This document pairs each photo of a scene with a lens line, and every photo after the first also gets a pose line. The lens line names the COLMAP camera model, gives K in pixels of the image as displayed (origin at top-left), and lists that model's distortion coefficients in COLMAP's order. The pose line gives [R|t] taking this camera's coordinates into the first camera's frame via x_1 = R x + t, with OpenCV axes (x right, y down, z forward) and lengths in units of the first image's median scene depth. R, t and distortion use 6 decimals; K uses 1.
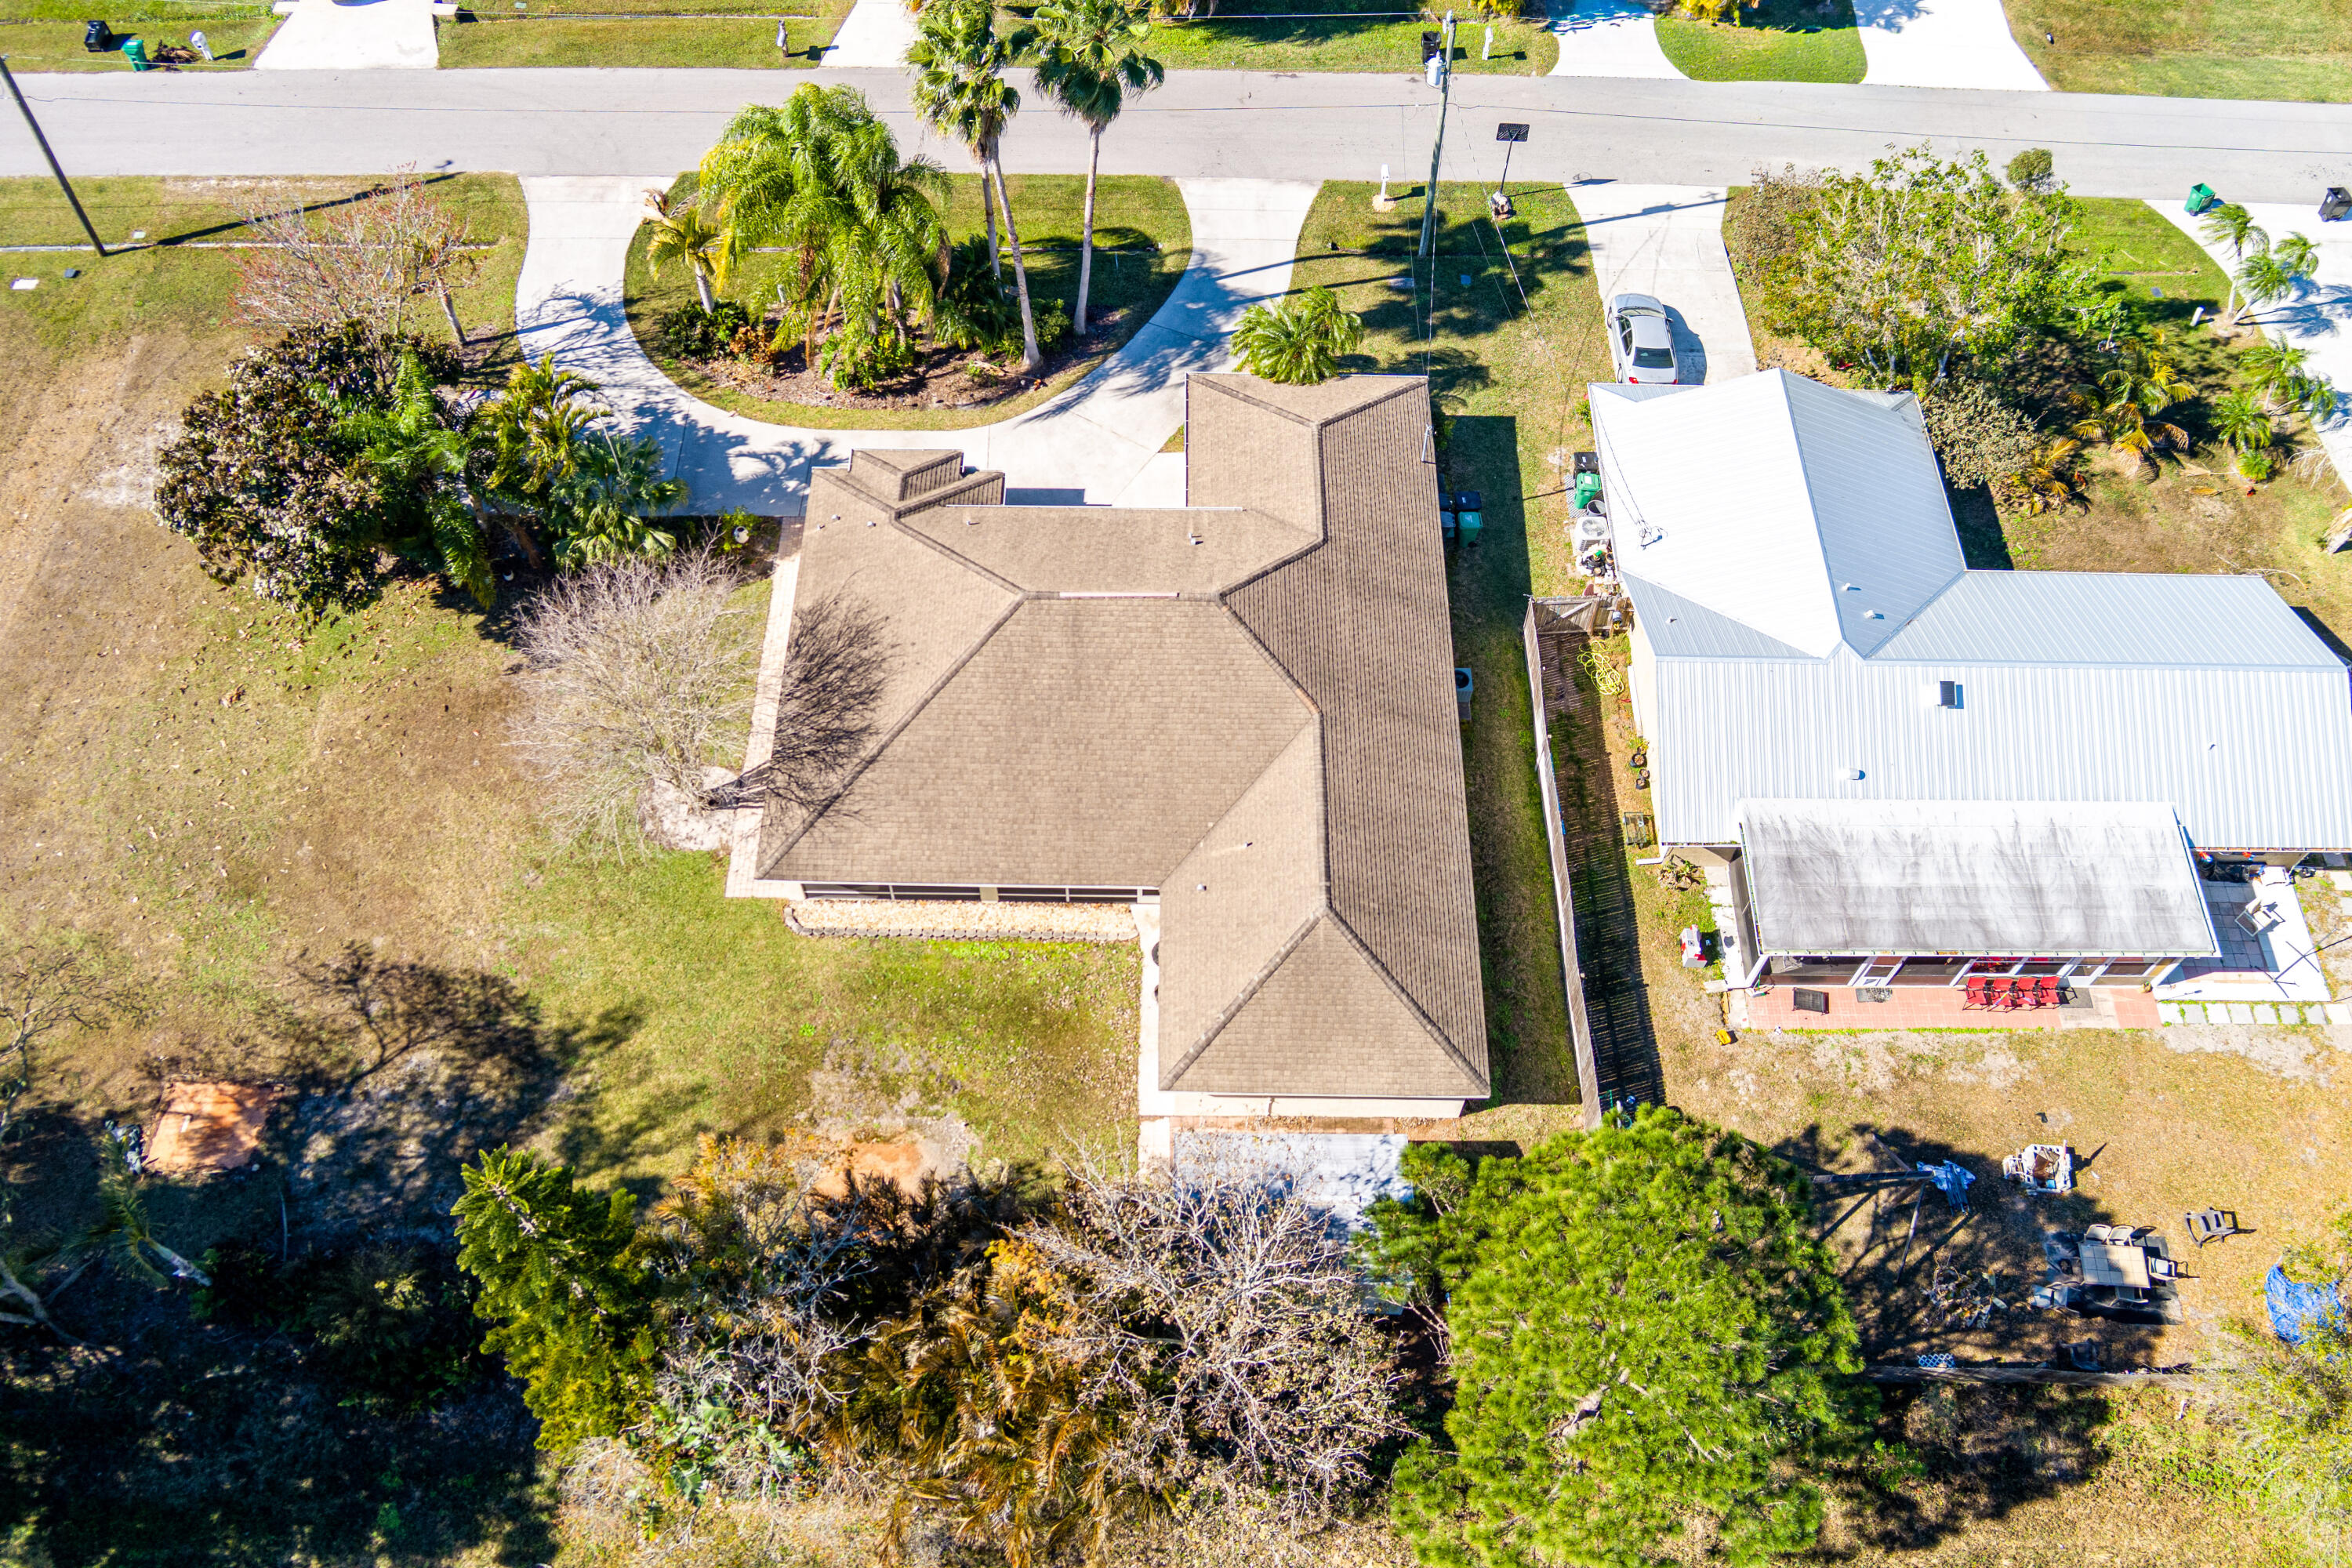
lens RADIAL K [[1828.5, 0, 1176.0], [0, 1828.5, 784.0], [0, 0, 1]] dist [-0.071531, 0.011583]
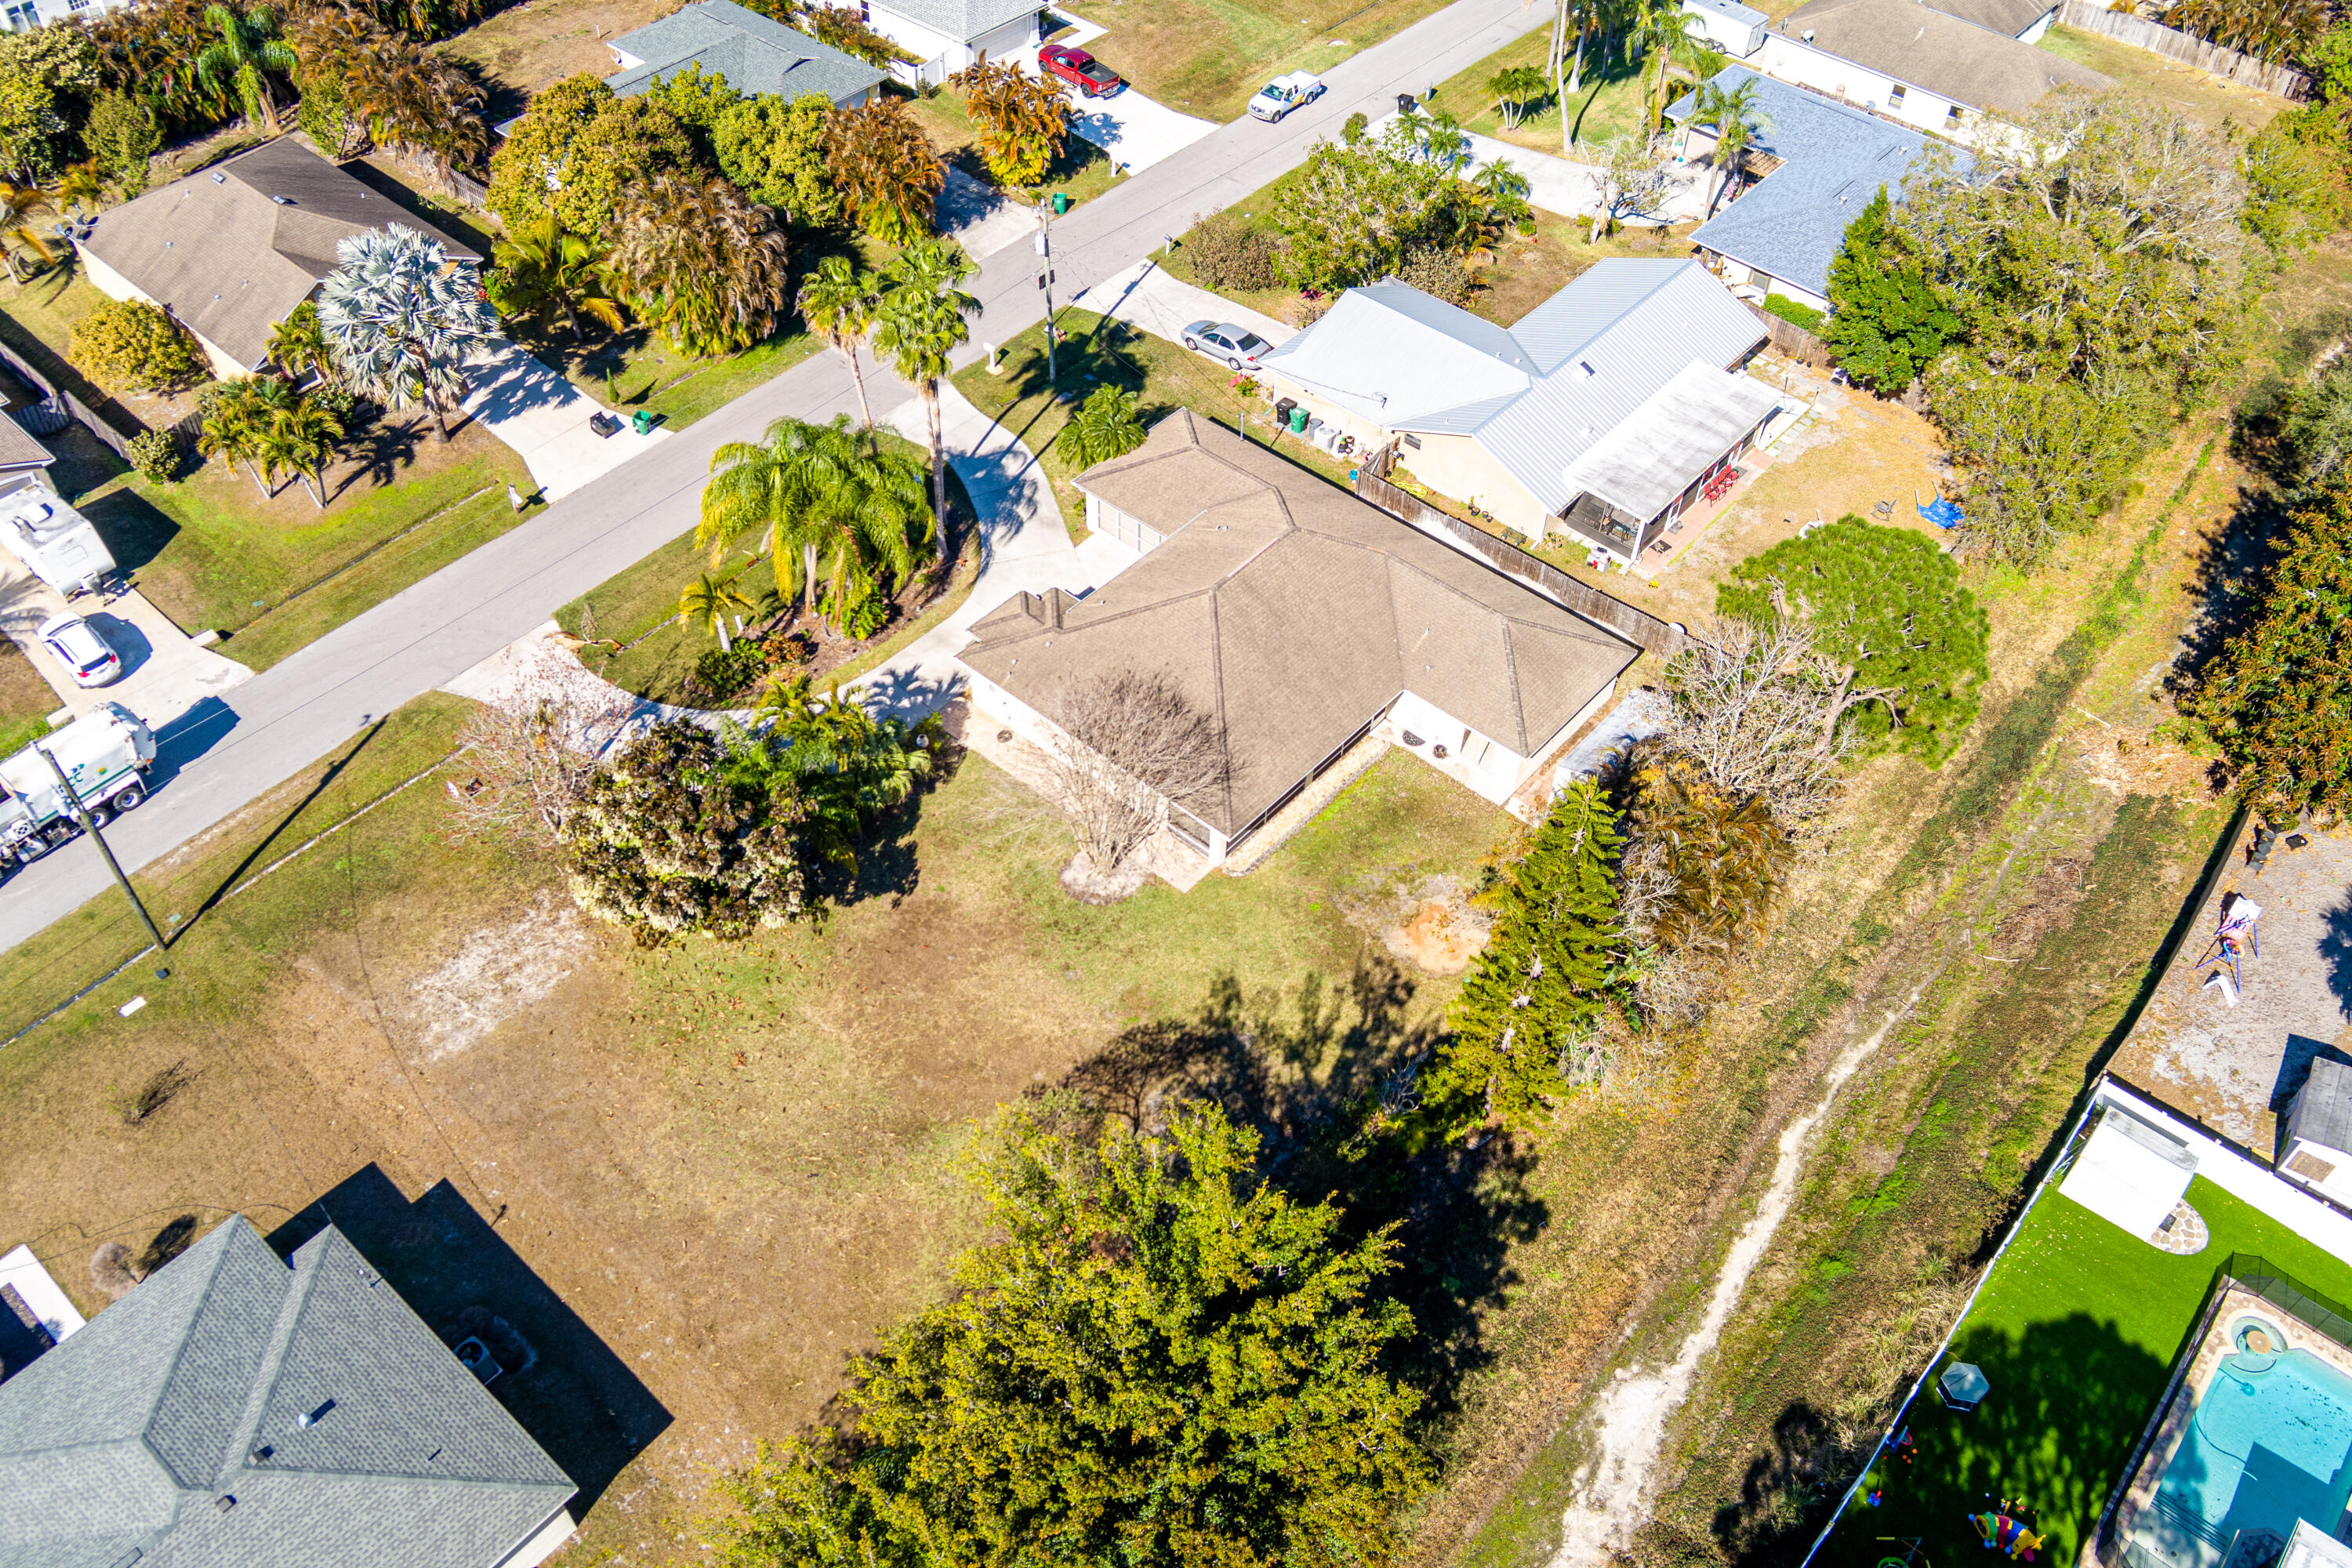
lens RADIAL K [[1855.6, 0, 1158.2], [0, 1855.6, 788.3], [0, 0, 1]] dist [-0.076715, 0.031777]
pose [[0.652891, -0.555817, 0.514588, -0.767427], [0.638238, 0.769541, 0.021424, -0.033154], [-0.407905, 0.314442, 0.857170, -0.152228]]
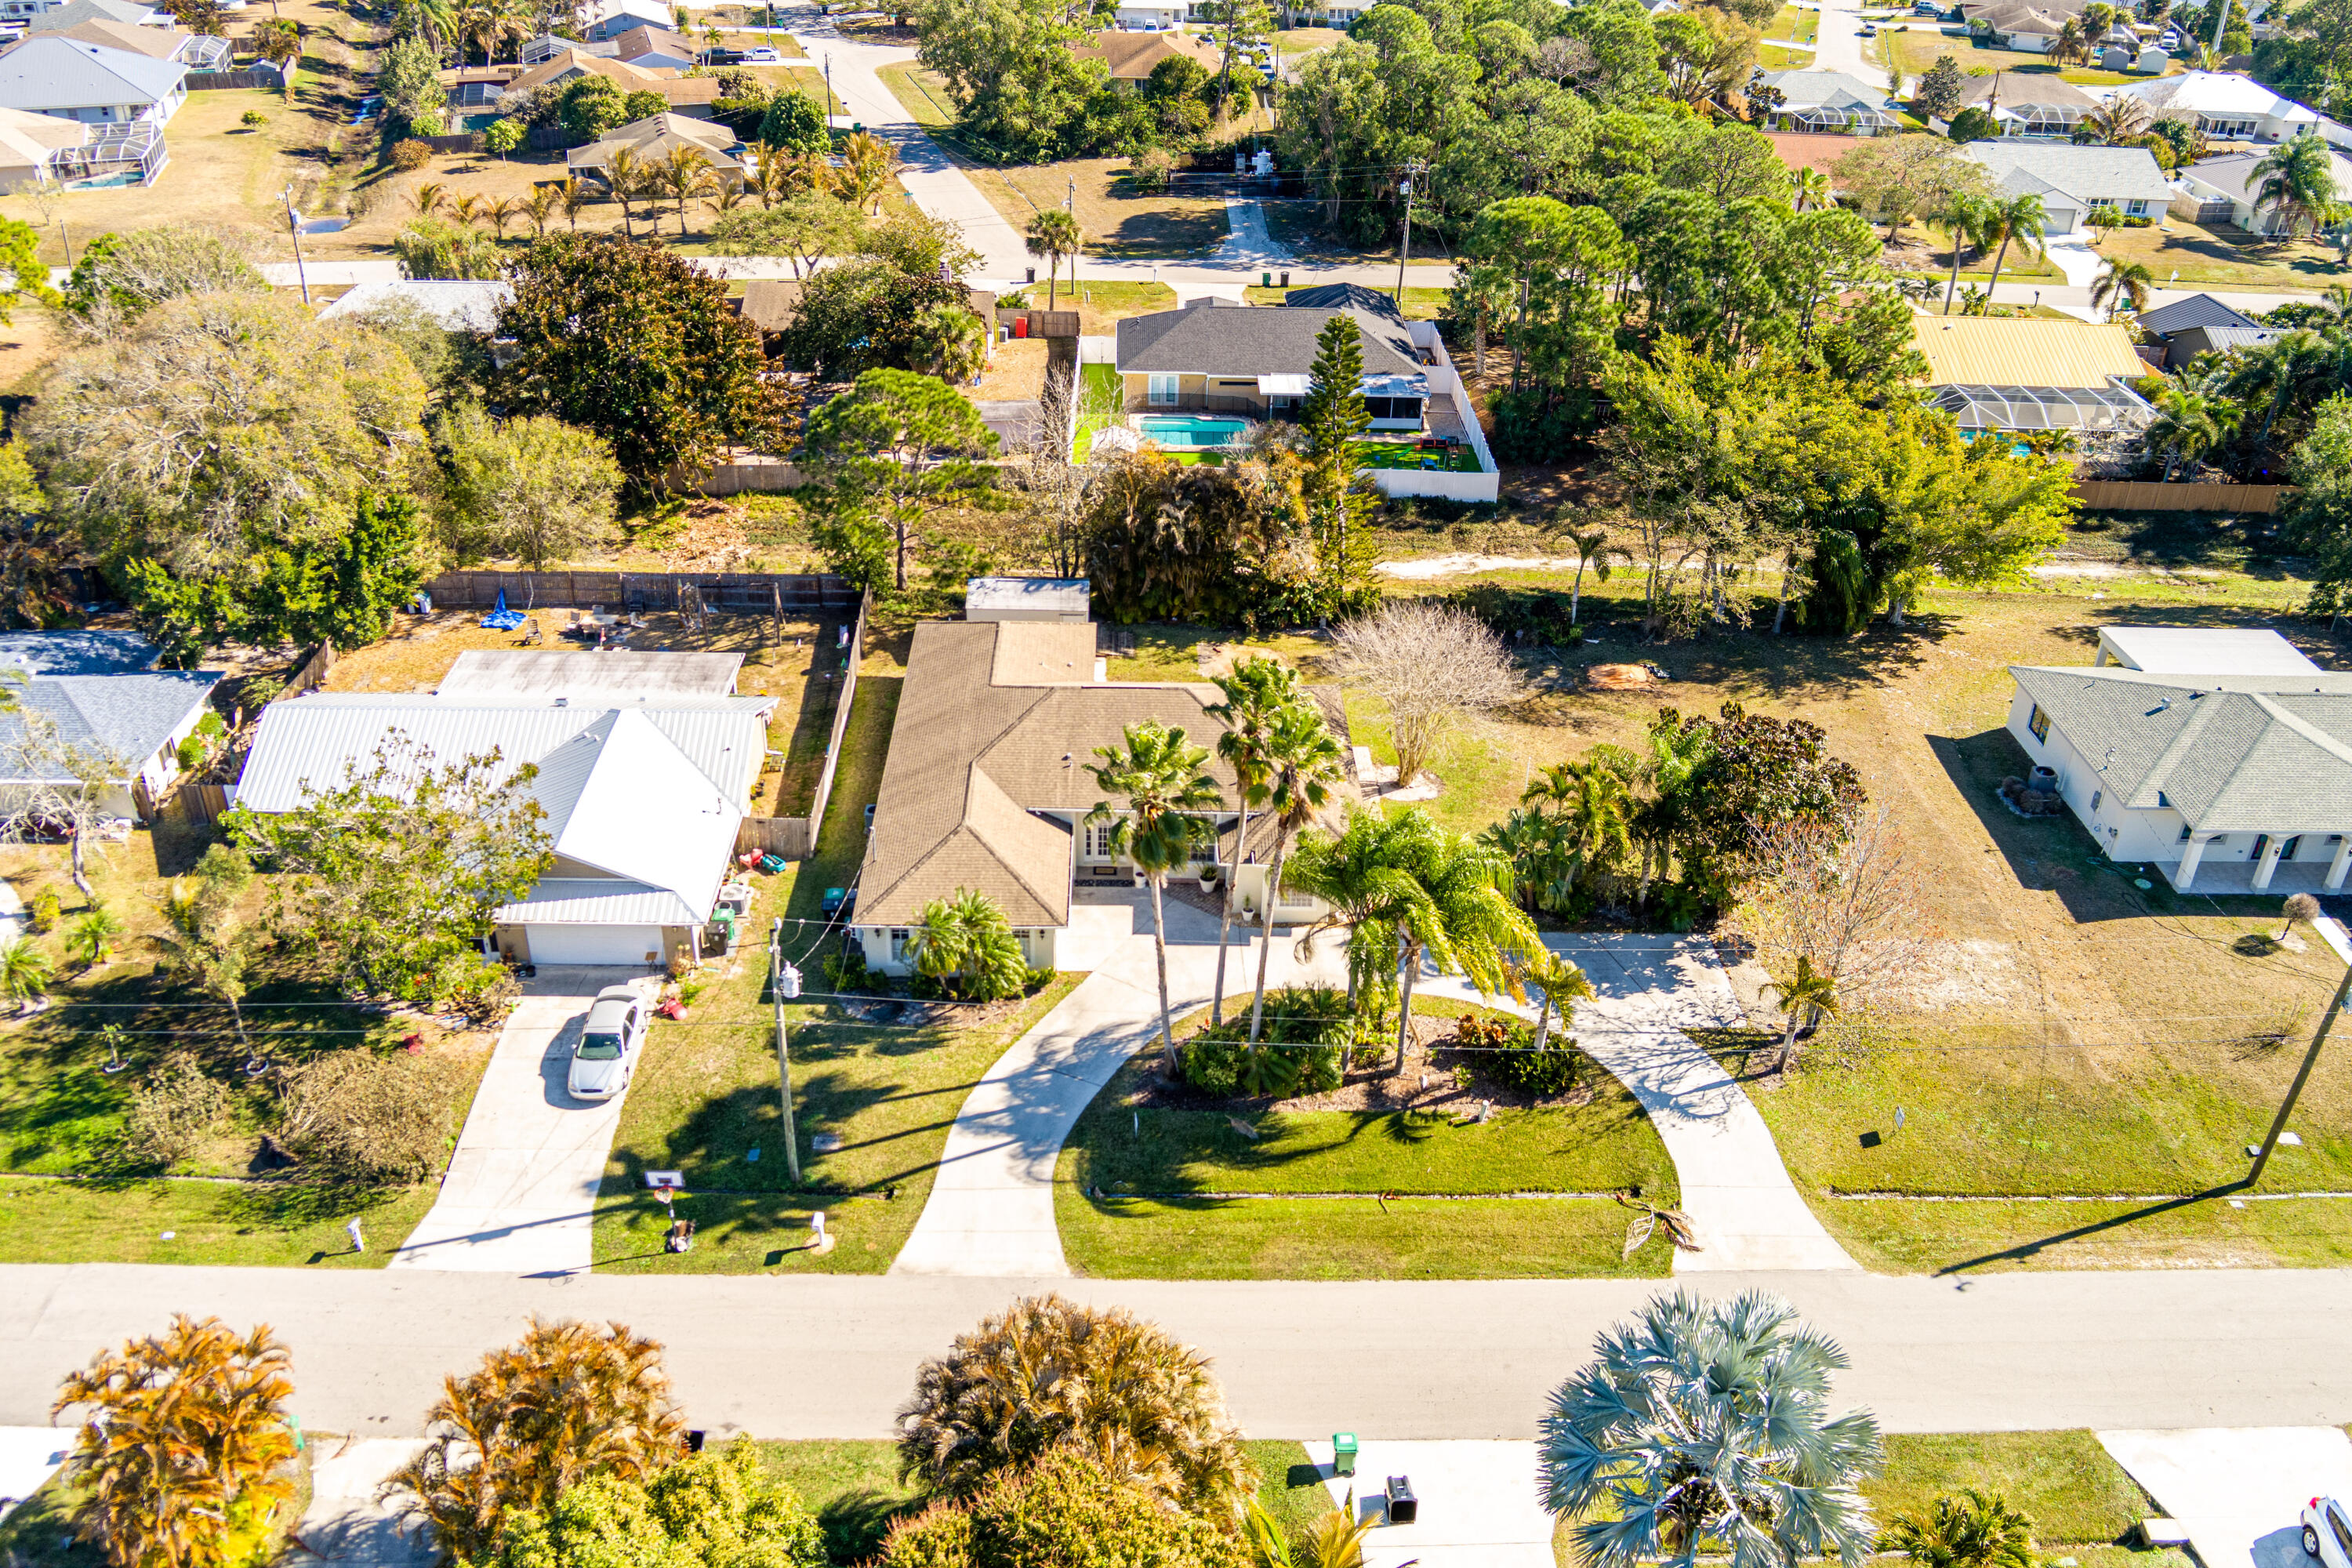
lens RADIAL K [[1855.6, 0, 1158.2], [0, 1855.6, 788.3], [0, 0, 1]] dist [-0.076715, 0.031777]
pose [[-0.999016, -0.026520, -0.035553, -0.006081], [-0.035534, -0.001186, 0.999368, -1.294376], [-0.026546, 0.999648, 0.000242, 0.870907]]
